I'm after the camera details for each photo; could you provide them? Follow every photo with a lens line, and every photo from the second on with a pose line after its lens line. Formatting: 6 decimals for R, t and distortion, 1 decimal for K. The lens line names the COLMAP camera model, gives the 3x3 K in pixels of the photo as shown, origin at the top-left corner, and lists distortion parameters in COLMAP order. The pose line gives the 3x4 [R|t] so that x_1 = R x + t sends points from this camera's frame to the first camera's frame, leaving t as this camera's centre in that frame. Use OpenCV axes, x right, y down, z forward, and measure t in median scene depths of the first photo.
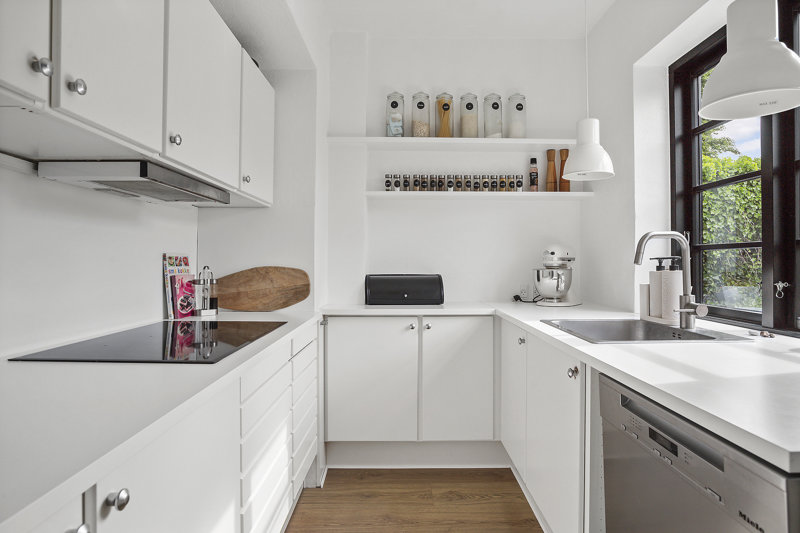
lens RADIAL K [[491.9, 0, 399.2], [0, 491.9, 252.4], [0, 0, 1]] dist [-0.035296, 0.003481]
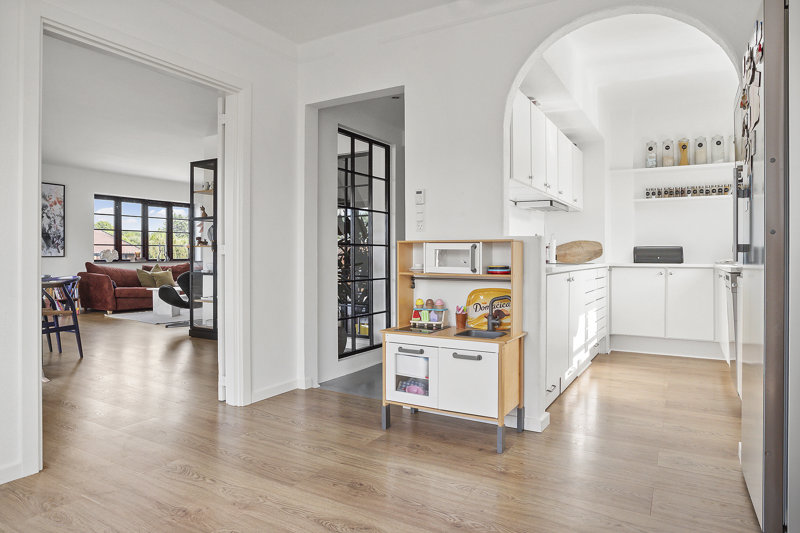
lens RADIAL K [[491.9, 0, 399.2], [0, 491.9, 252.4], [0, 0, 1]] dist [-0.035296, 0.003481]
pose [[0.864293, -0.003135, -0.502979, 0.085869], [0.006166, 0.999971, 0.004362, 0.053349], [0.502951, -0.006872, 0.864287, -0.941852]]
